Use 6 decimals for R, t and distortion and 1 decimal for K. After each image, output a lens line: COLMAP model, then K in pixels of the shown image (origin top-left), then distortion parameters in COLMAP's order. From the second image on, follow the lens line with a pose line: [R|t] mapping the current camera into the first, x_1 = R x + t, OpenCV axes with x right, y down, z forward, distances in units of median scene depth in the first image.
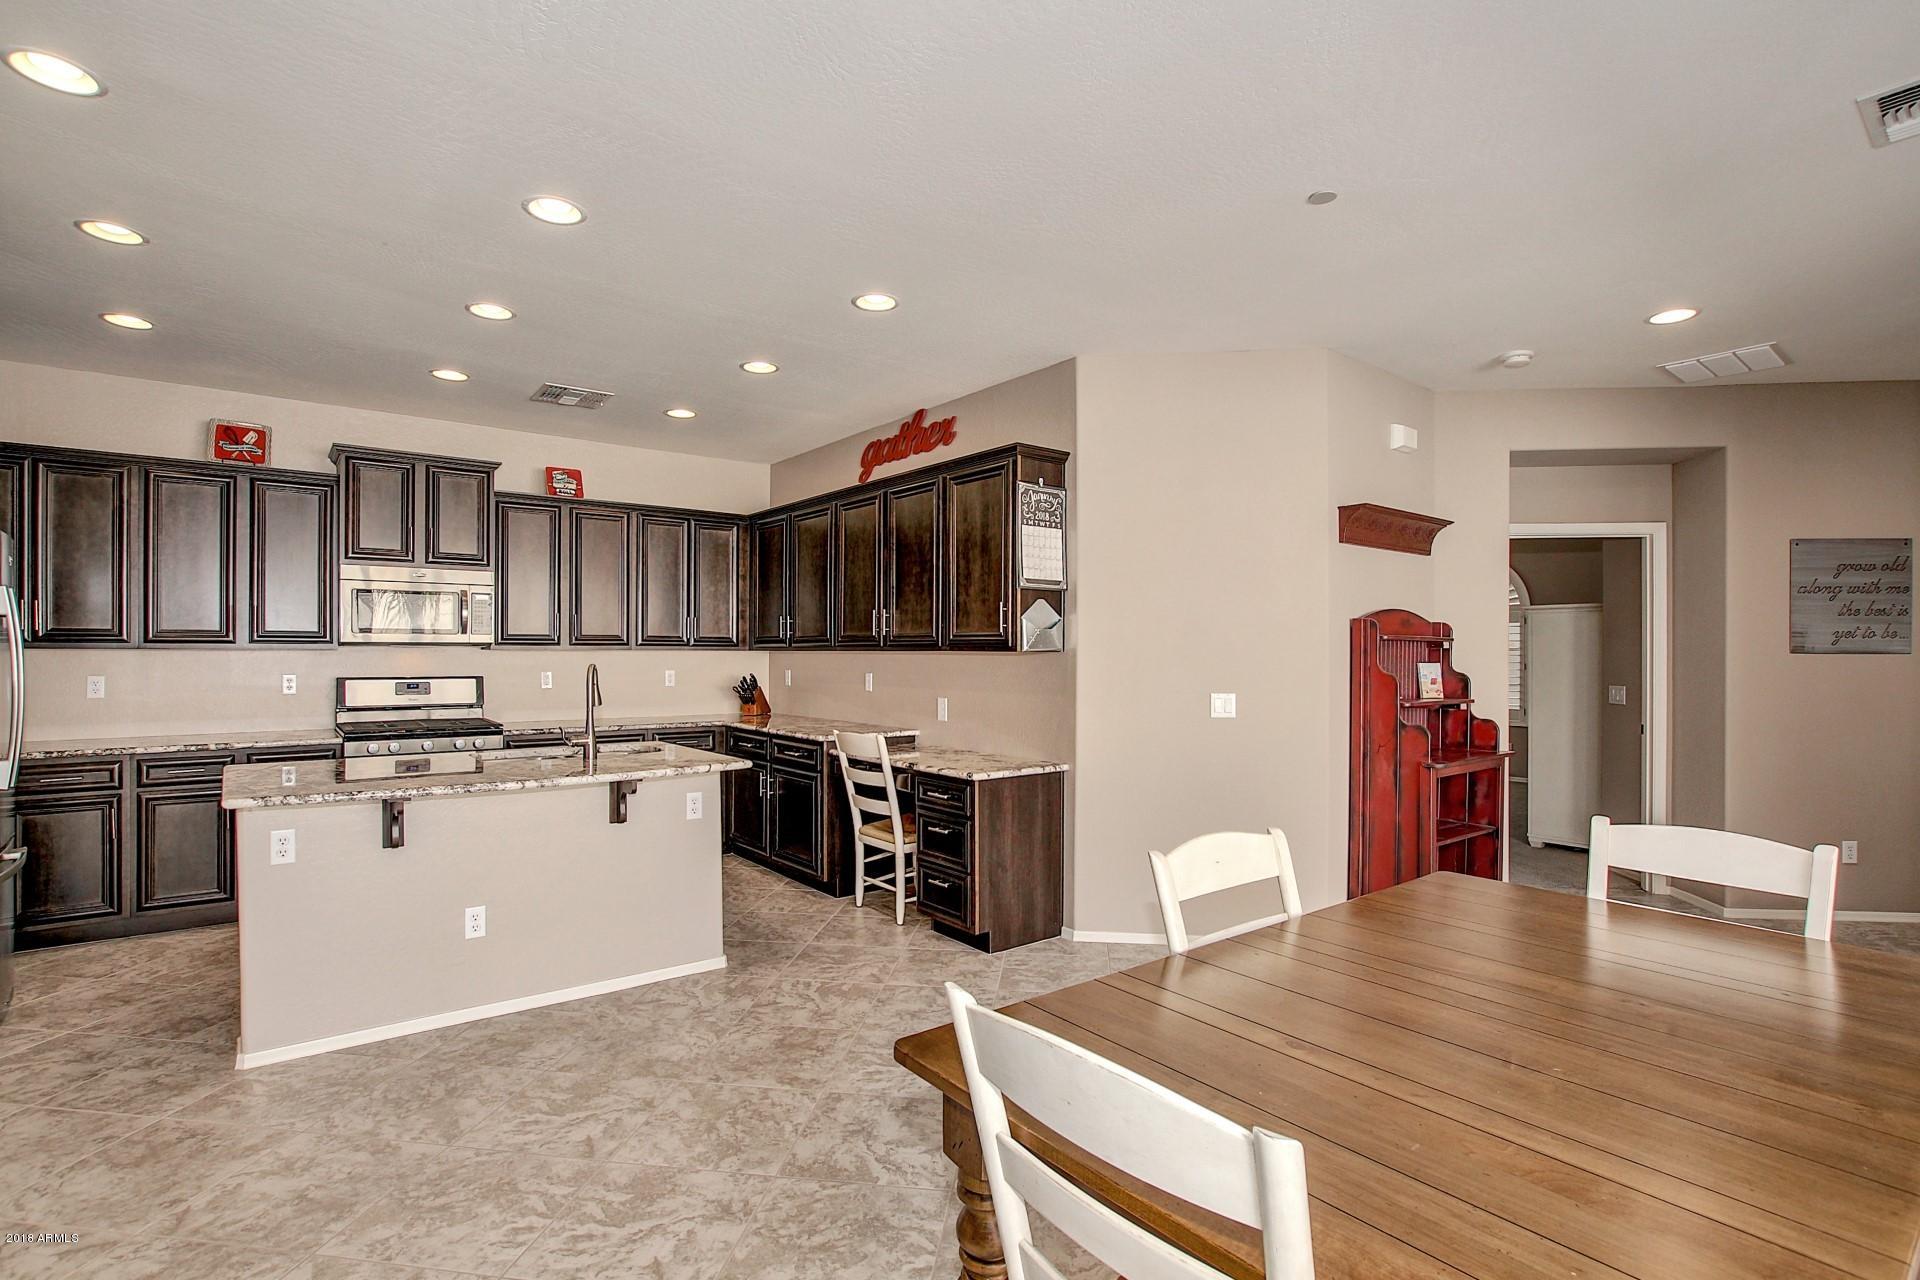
lens RADIAL K [[916.1, 0, 952.9], [0, 916.1, 654.2], [0, 0, 1]] dist [-0.028058, -0.000009]
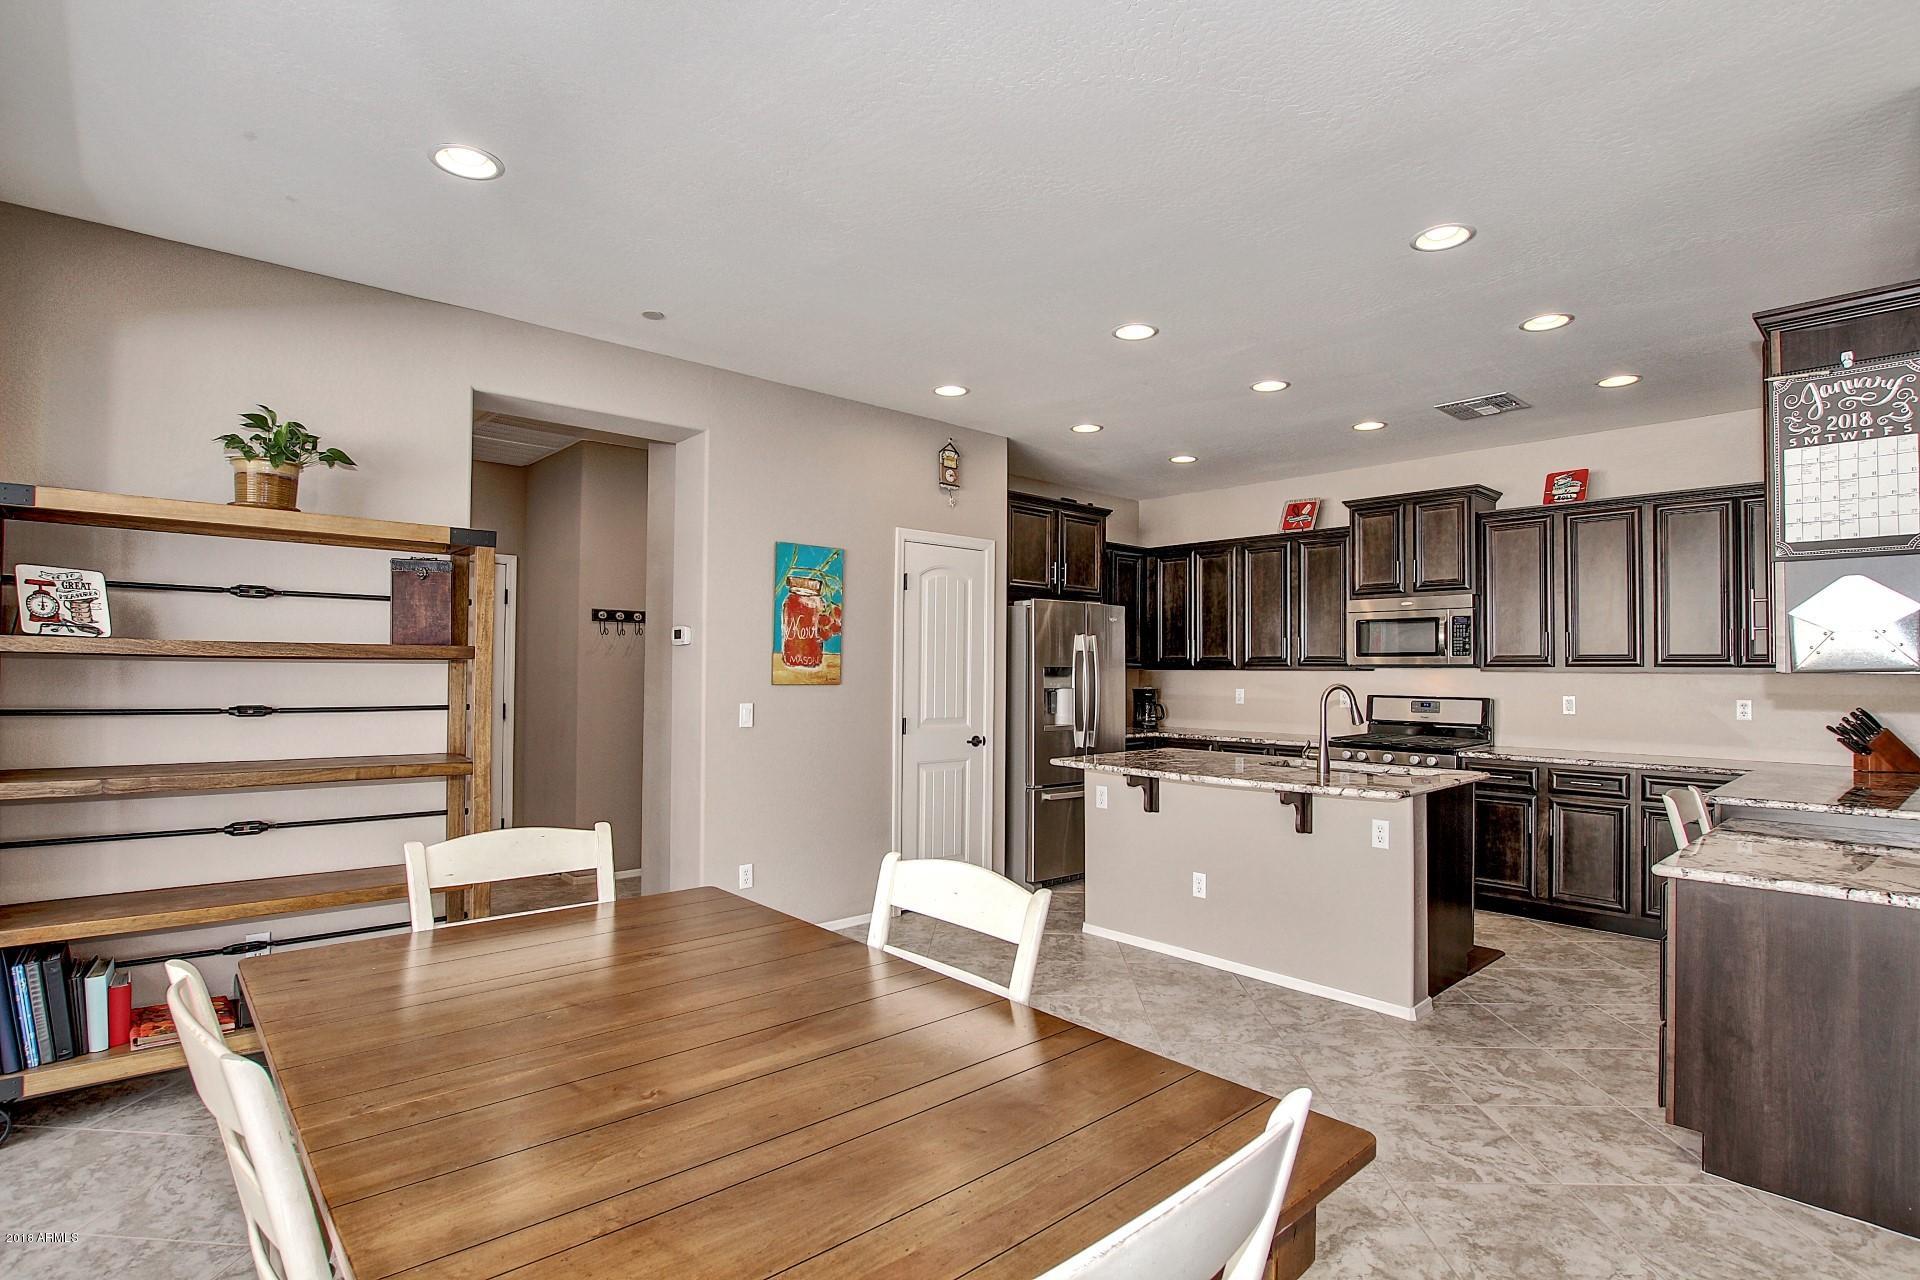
lens RADIAL K [[916.1, 0, 952.9], [0, 916.1, 654.2], [0, 0, 1]] dist [-0.028058, -0.000009]
pose [[0.082980, -0.018161, -0.996386, 0.560812], [-0.008260, 0.999787, -0.018911, 0.000132], [0.996517, 0.009800, 0.082813, 0.426026]]
